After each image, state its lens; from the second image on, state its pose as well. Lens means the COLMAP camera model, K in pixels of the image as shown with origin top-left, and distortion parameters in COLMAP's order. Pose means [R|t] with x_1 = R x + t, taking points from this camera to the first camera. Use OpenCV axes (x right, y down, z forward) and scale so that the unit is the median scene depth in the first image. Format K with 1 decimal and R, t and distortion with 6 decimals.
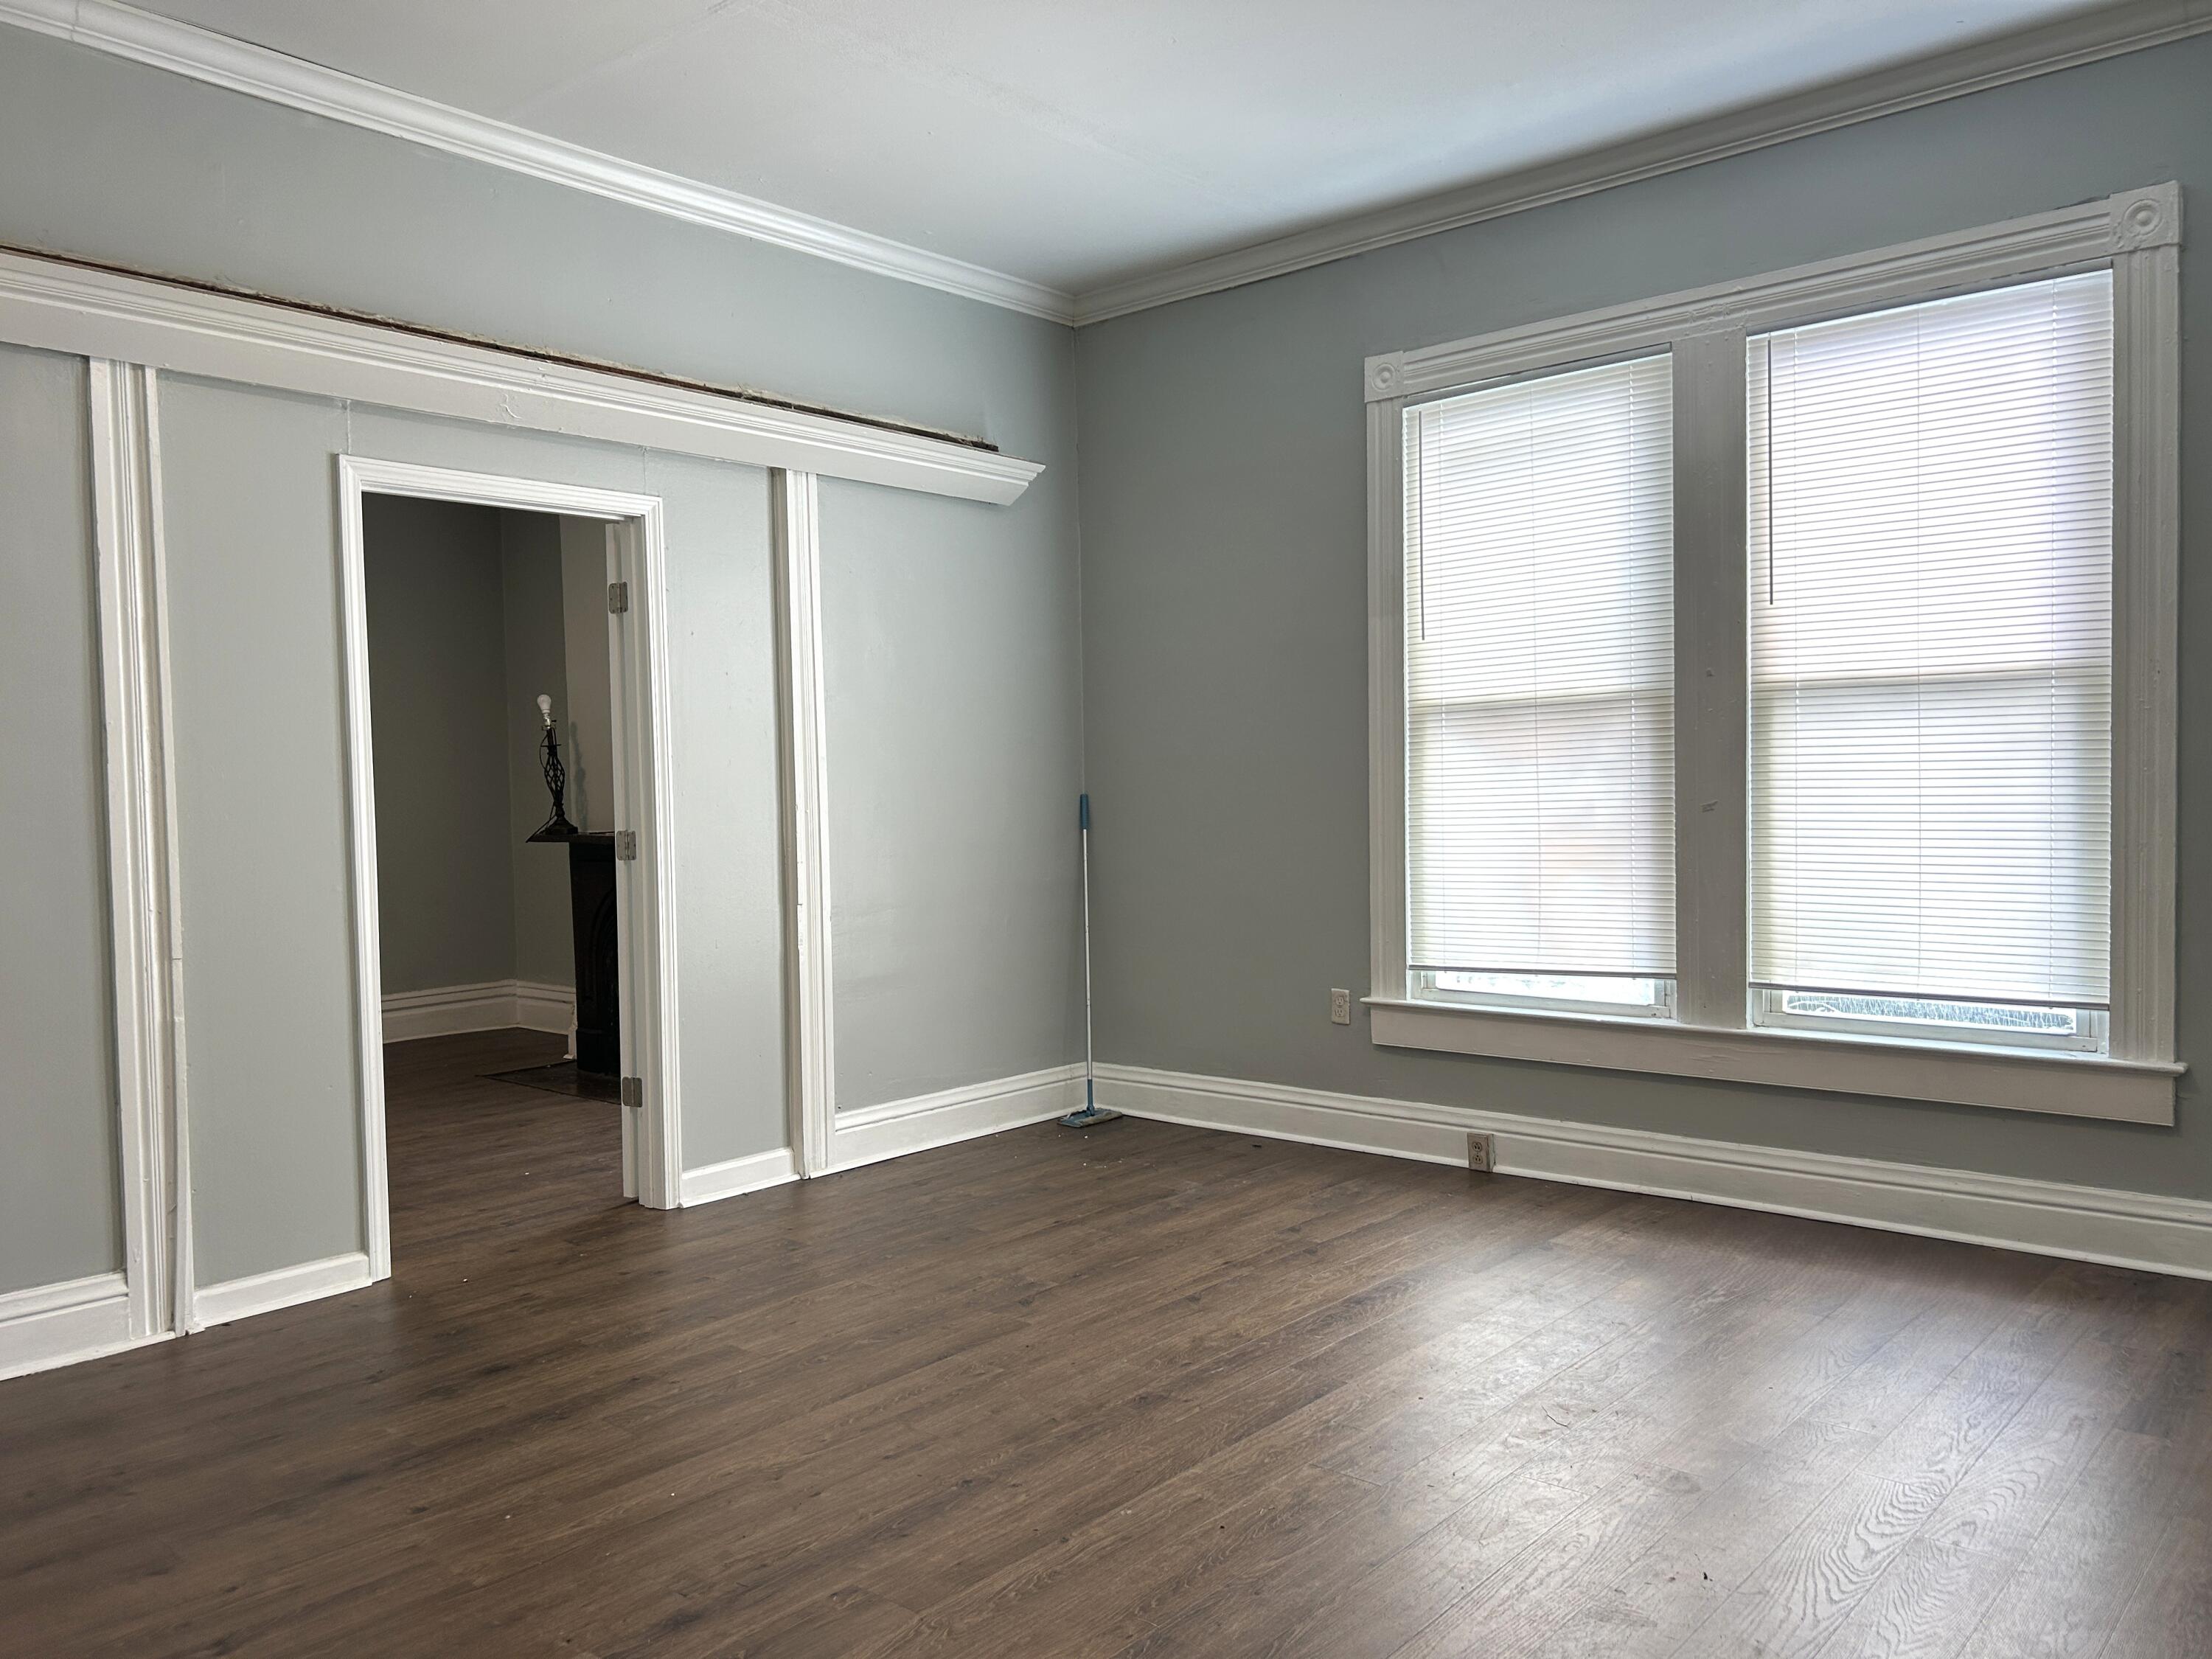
lens RADIAL K [[1669.7, 0, 1115.1], [0, 1669.7, 816.6], [0, 0, 1]] dist [0.040078, -0.022152]
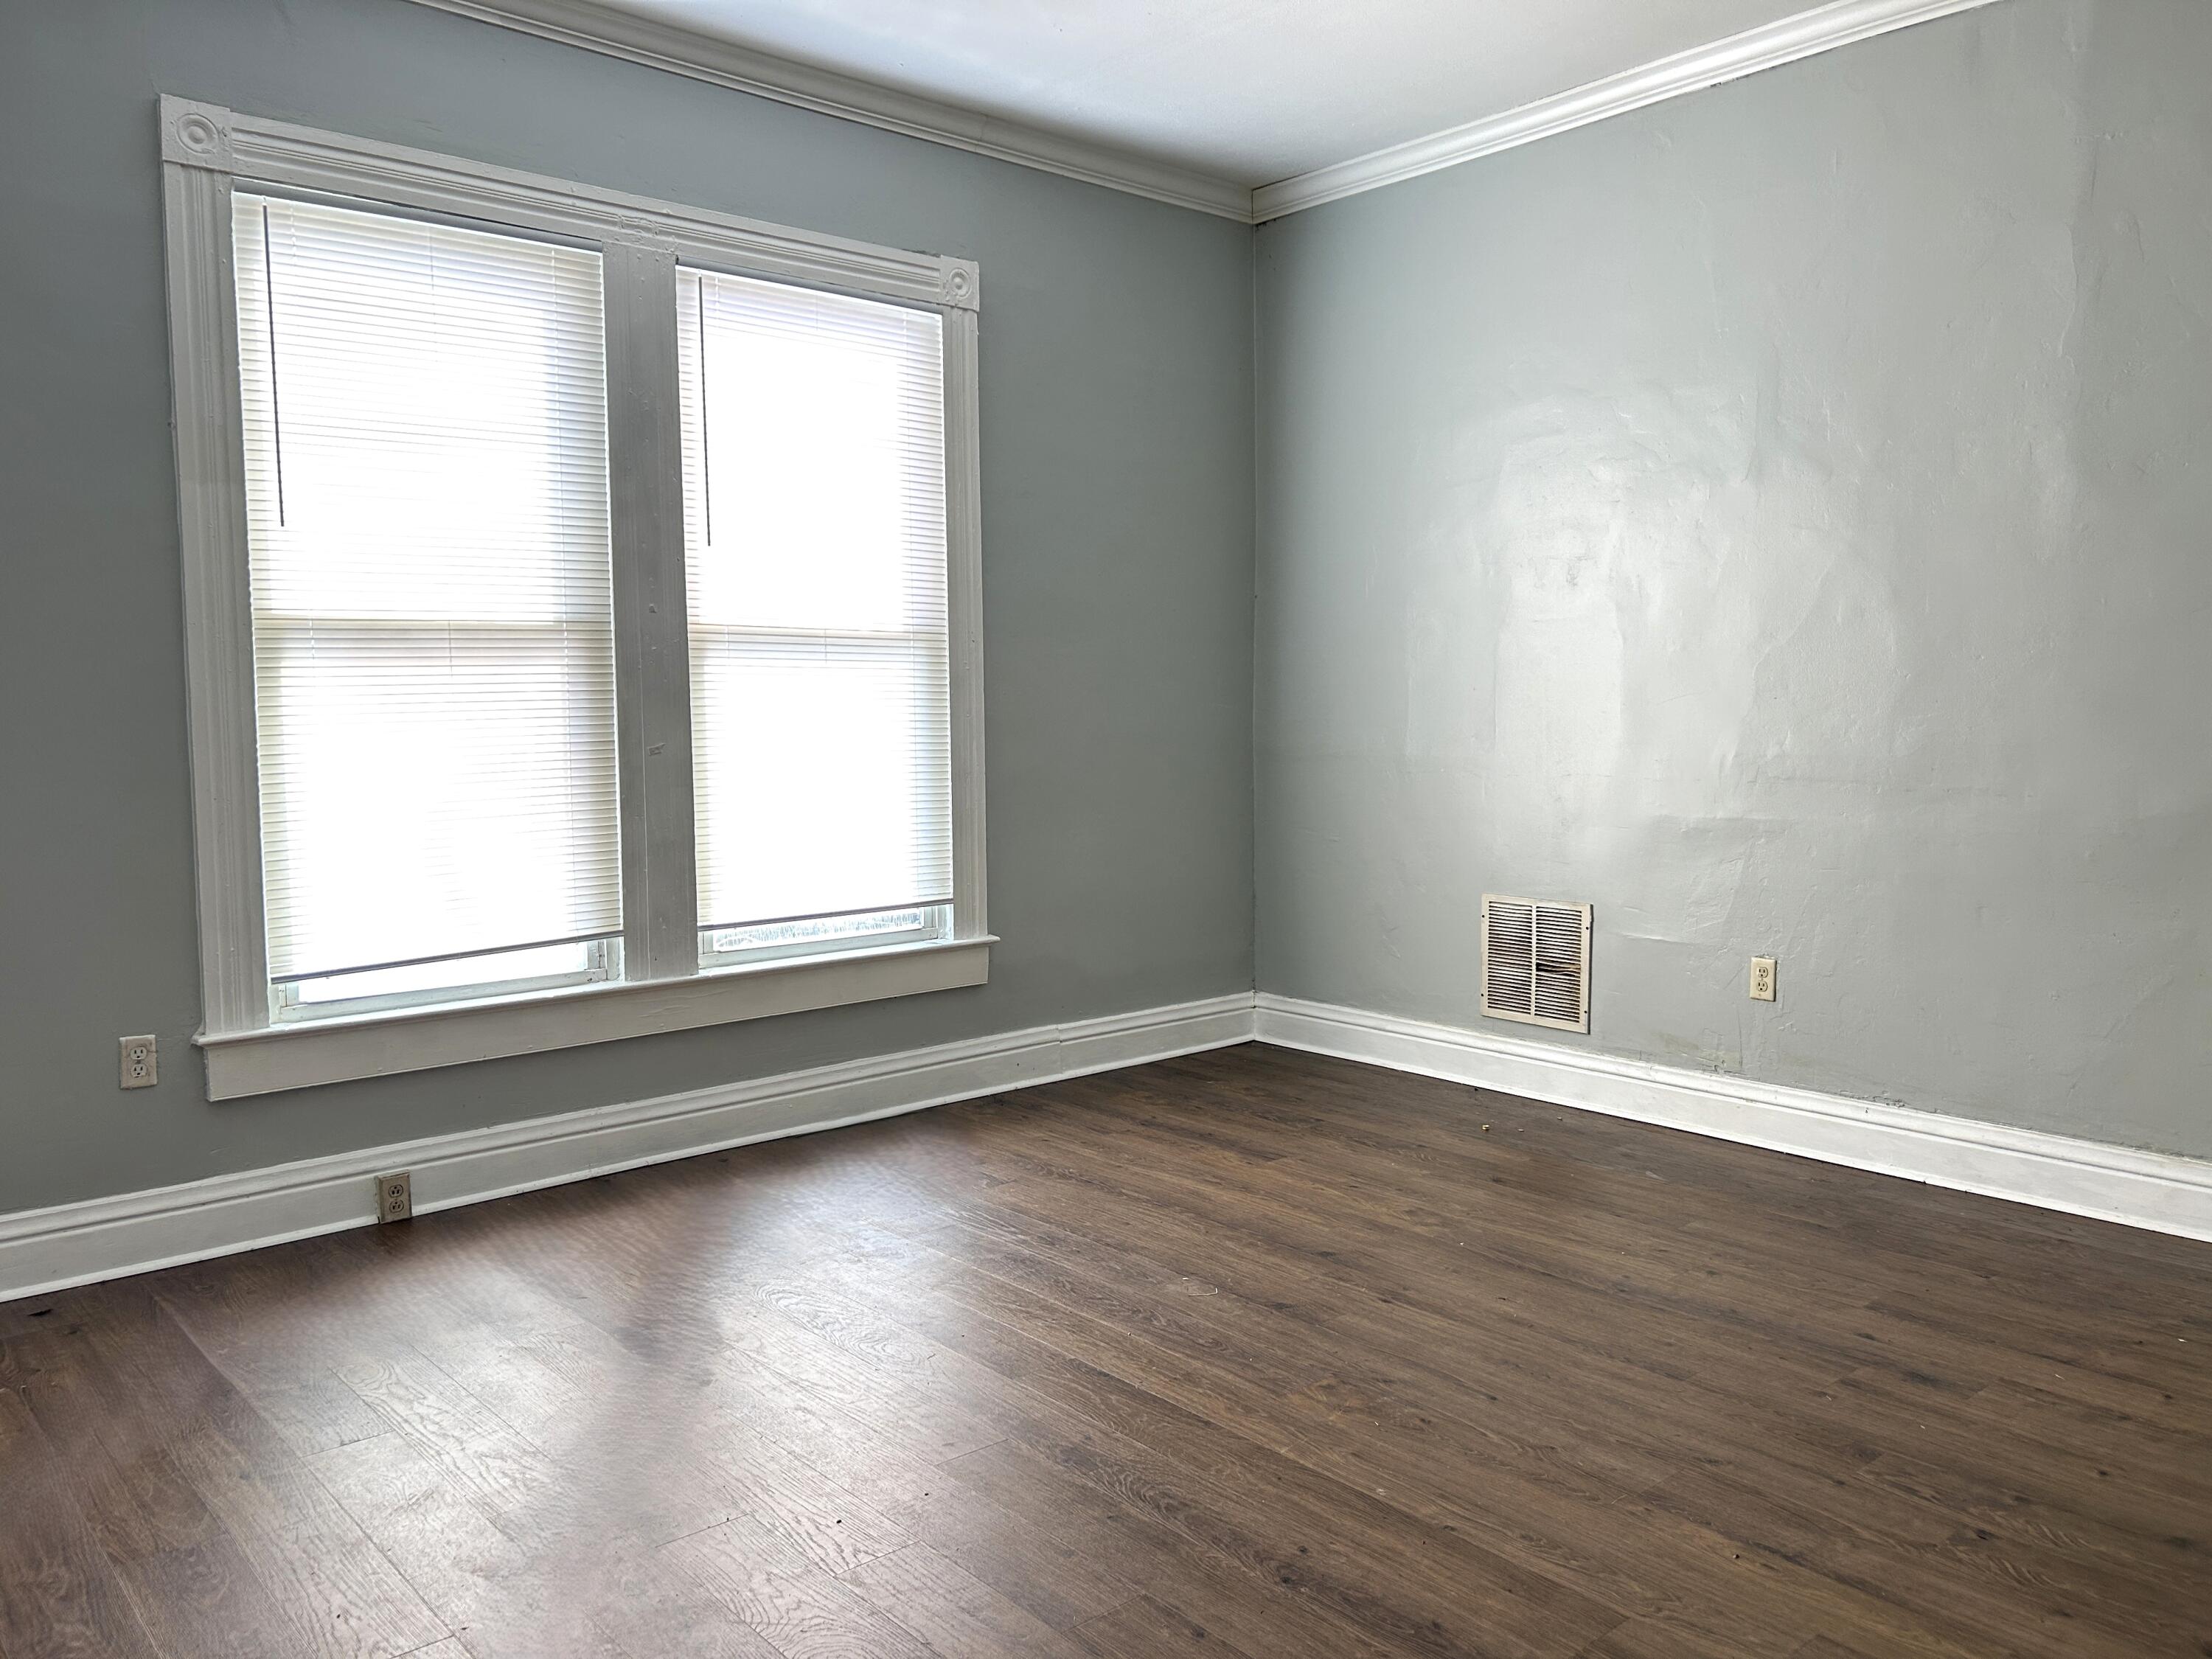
lens RADIAL K [[1669.7, 0, 1101.3], [0, 1669.7, 824.3], [0, 0, 1]] dist [0.040078, -0.022152]
pose [[0.140935, -0.052973, 0.988601, -0.622440], [0.028965, 0.998361, 0.049367, -0.003957], [-0.989595, 0.021677, 0.142238, 0.688202]]
